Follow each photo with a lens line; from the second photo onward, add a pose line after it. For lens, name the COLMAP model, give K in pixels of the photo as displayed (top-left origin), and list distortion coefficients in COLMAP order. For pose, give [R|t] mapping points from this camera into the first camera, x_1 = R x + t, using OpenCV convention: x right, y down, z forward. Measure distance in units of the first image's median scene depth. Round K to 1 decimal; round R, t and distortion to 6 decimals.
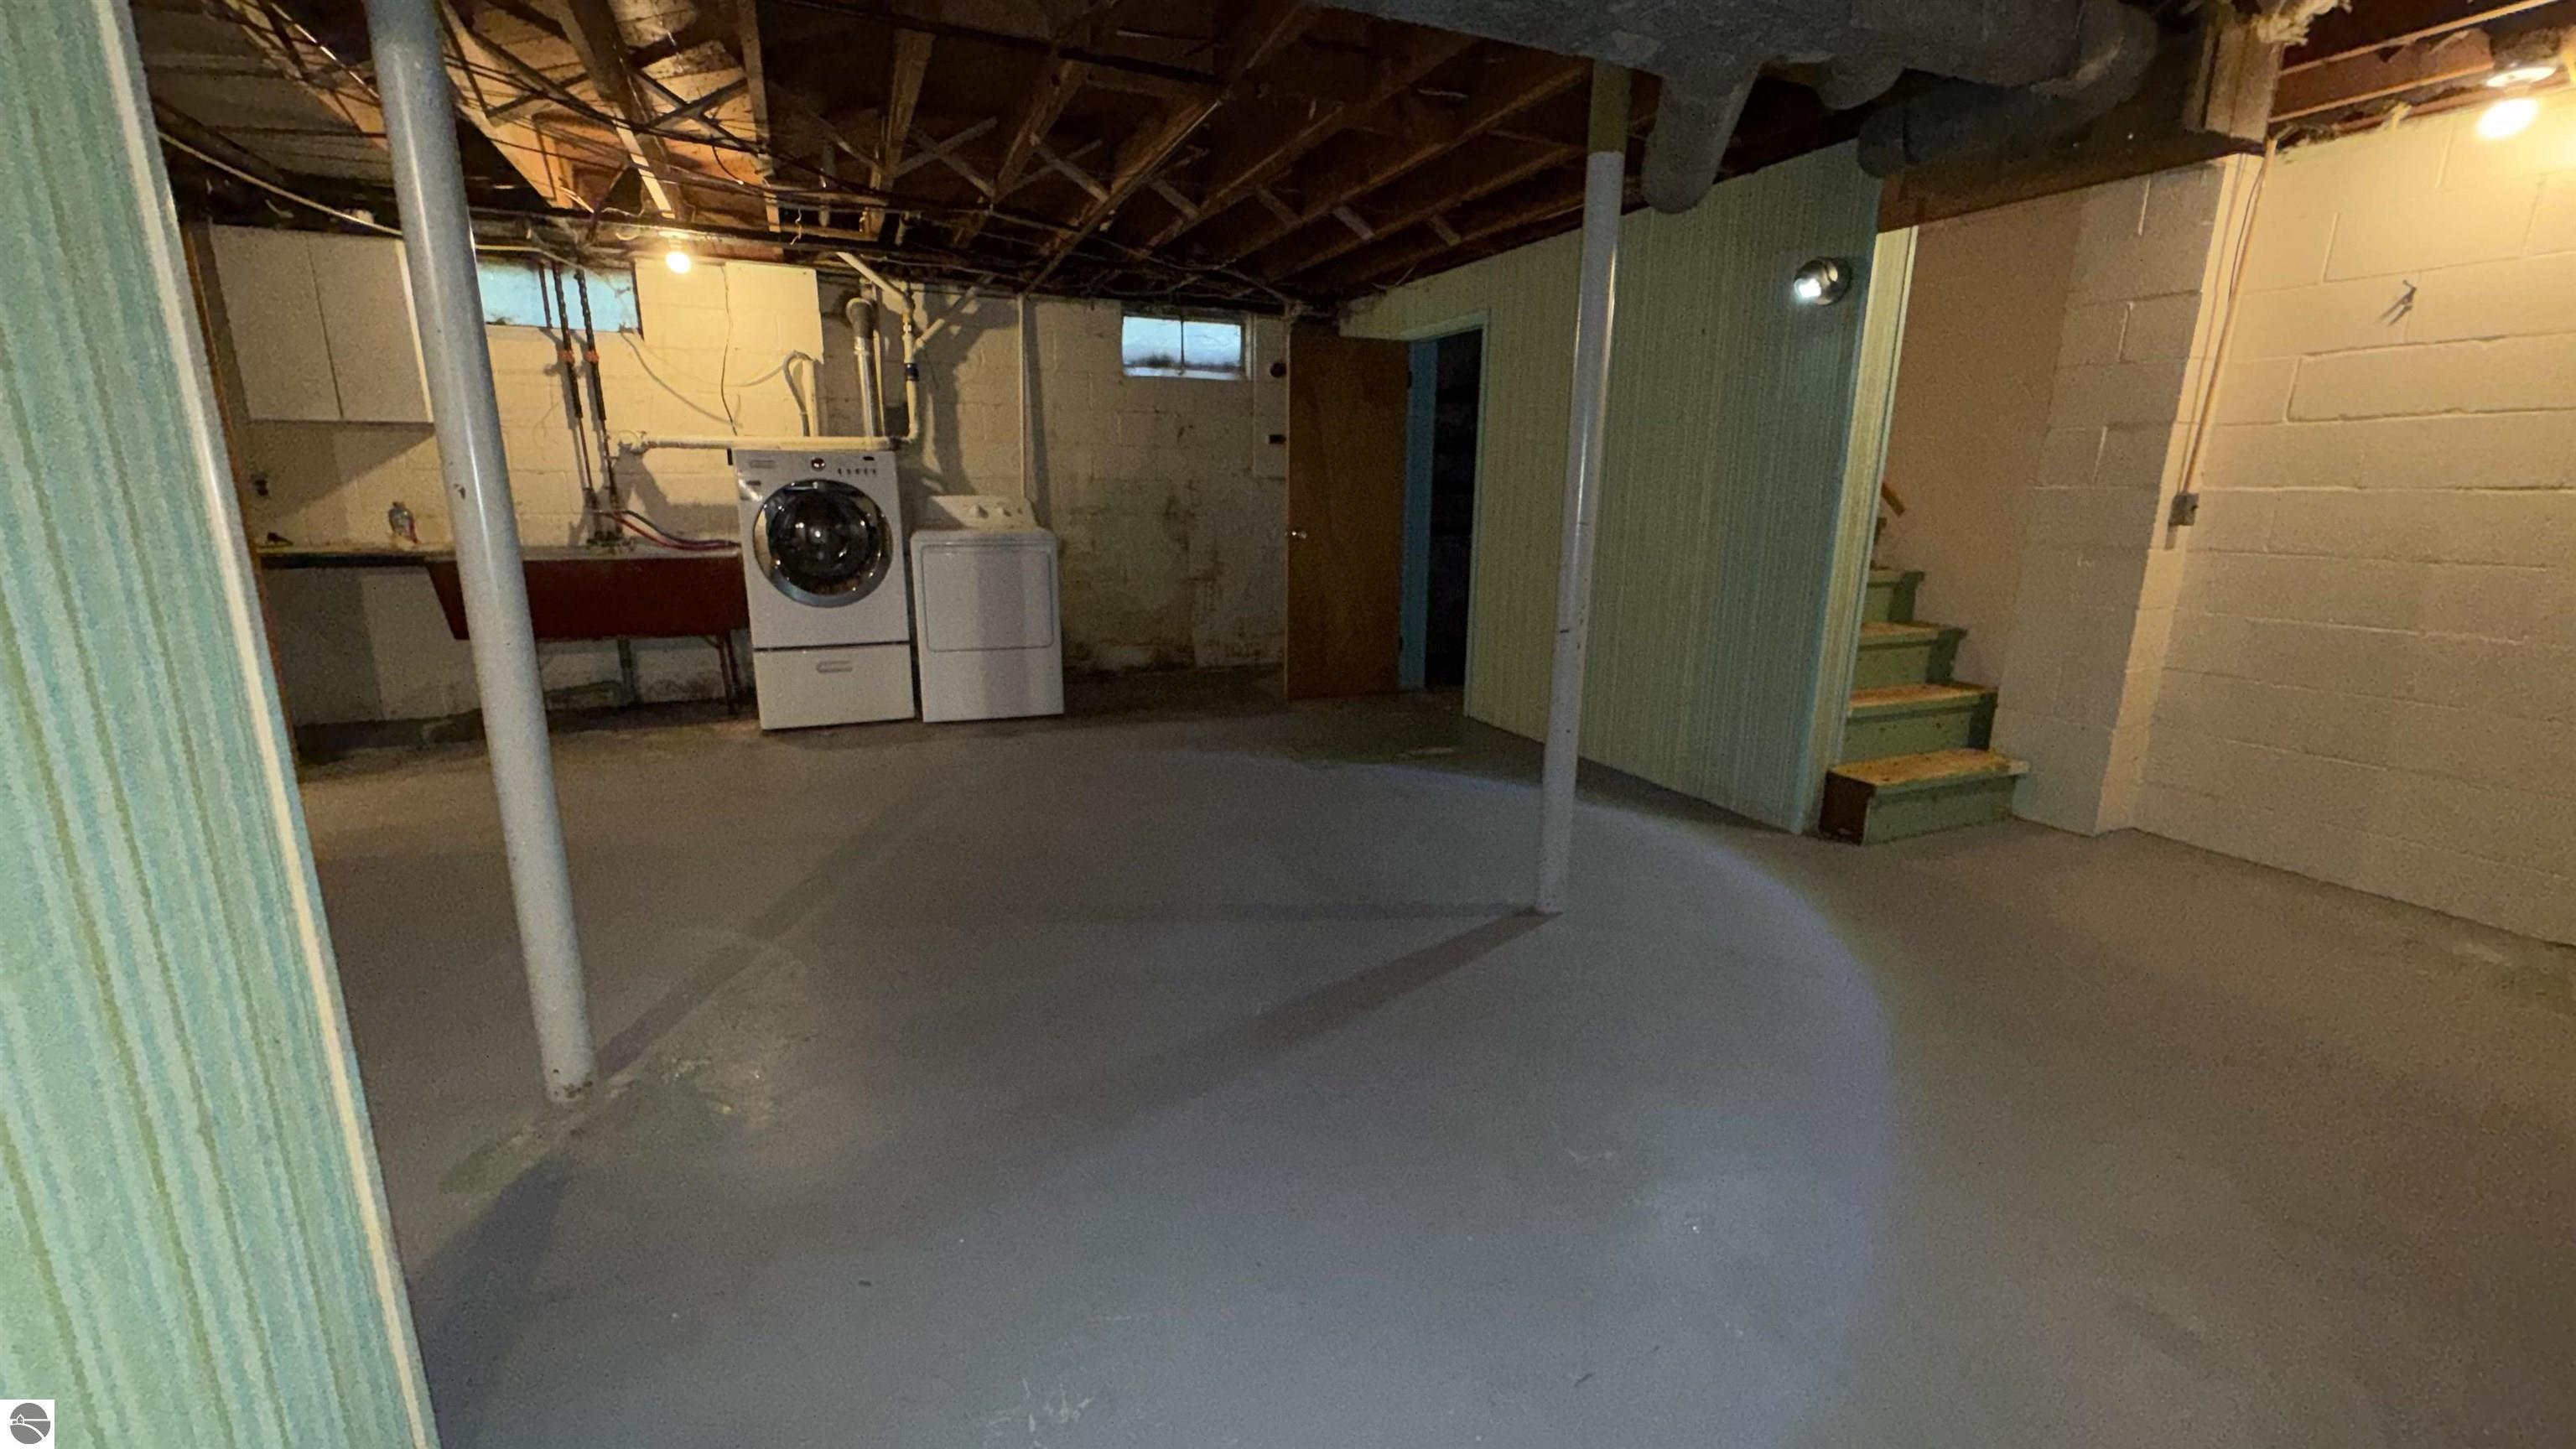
lens RADIAL K [[1025.6, 0, 1284.5], [0, 1025.6, 725.3], [0, 0, 1]] dist [0.000224, -0.000323]
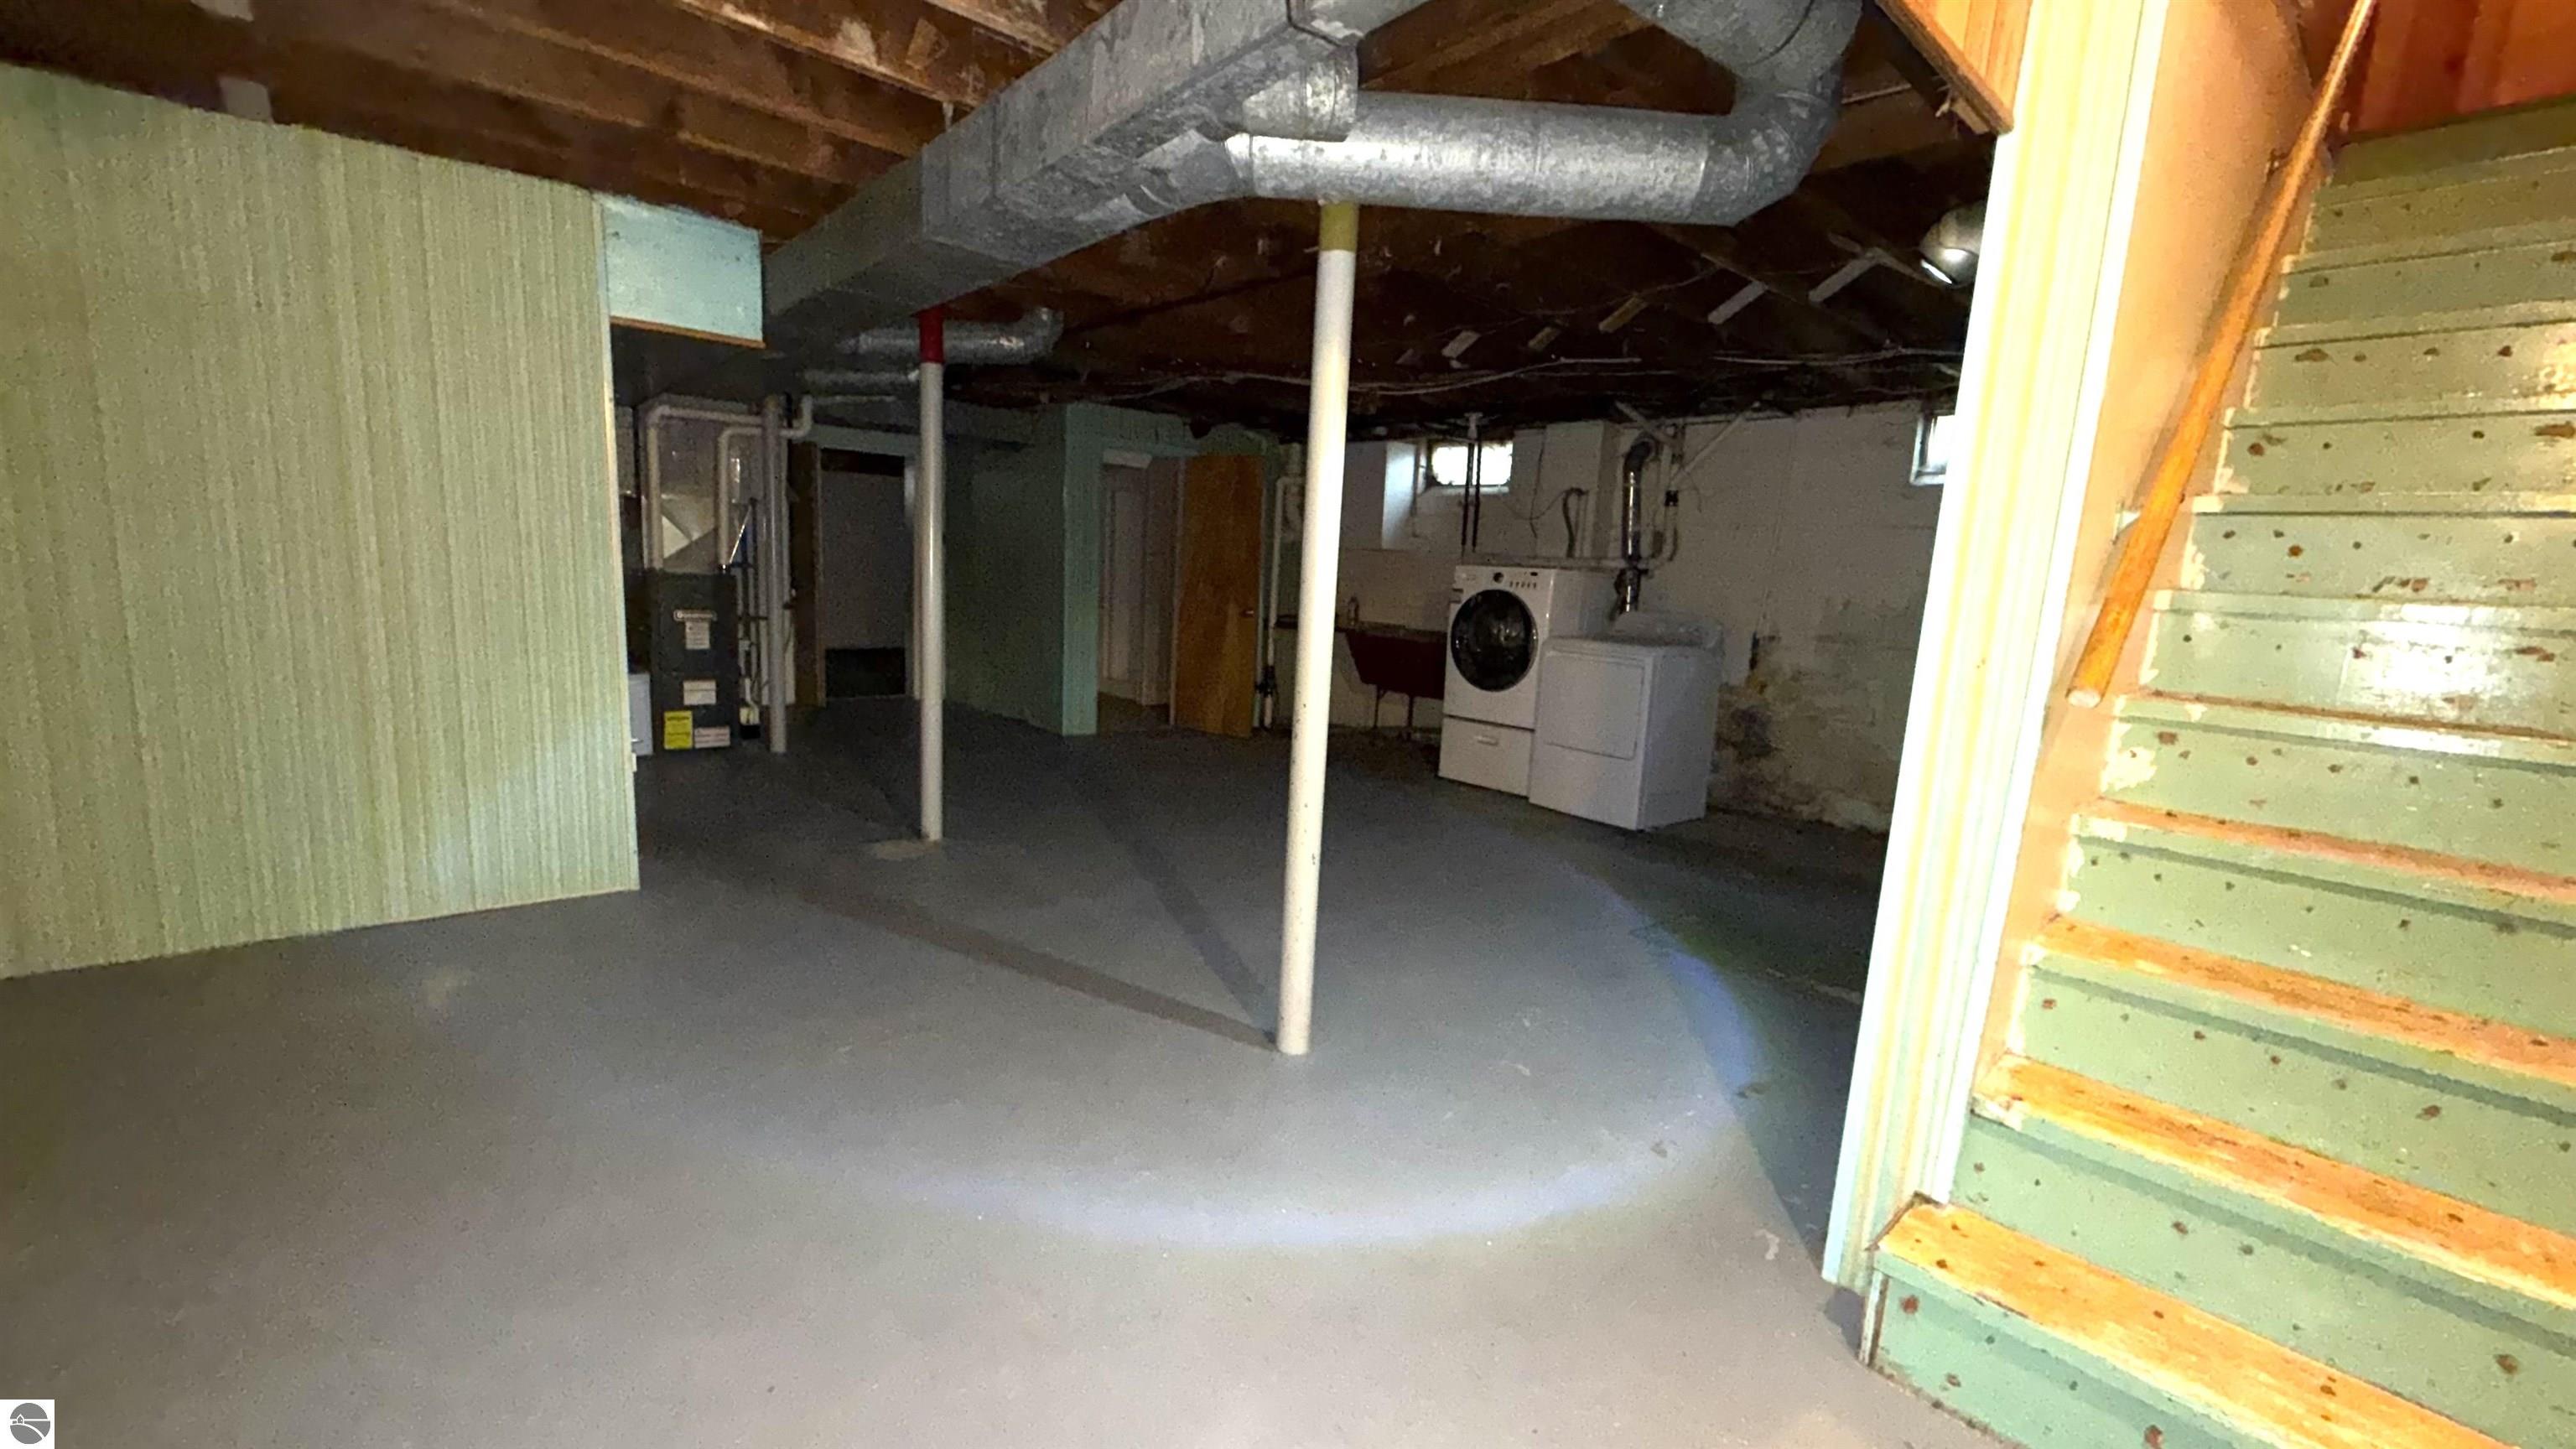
lens RADIAL K [[1025.6, 0, 1284.5], [0, 1025.6, 725.3], [0, 0, 1]] dist [0.000224, -0.000323]
pose [[0.312586, 0.149360, -0.938073, 0.650150], [-0.263273, 0.962494, 0.065520, -0.094990], [0.912676, 0.226488, 0.340184, 0.373197]]
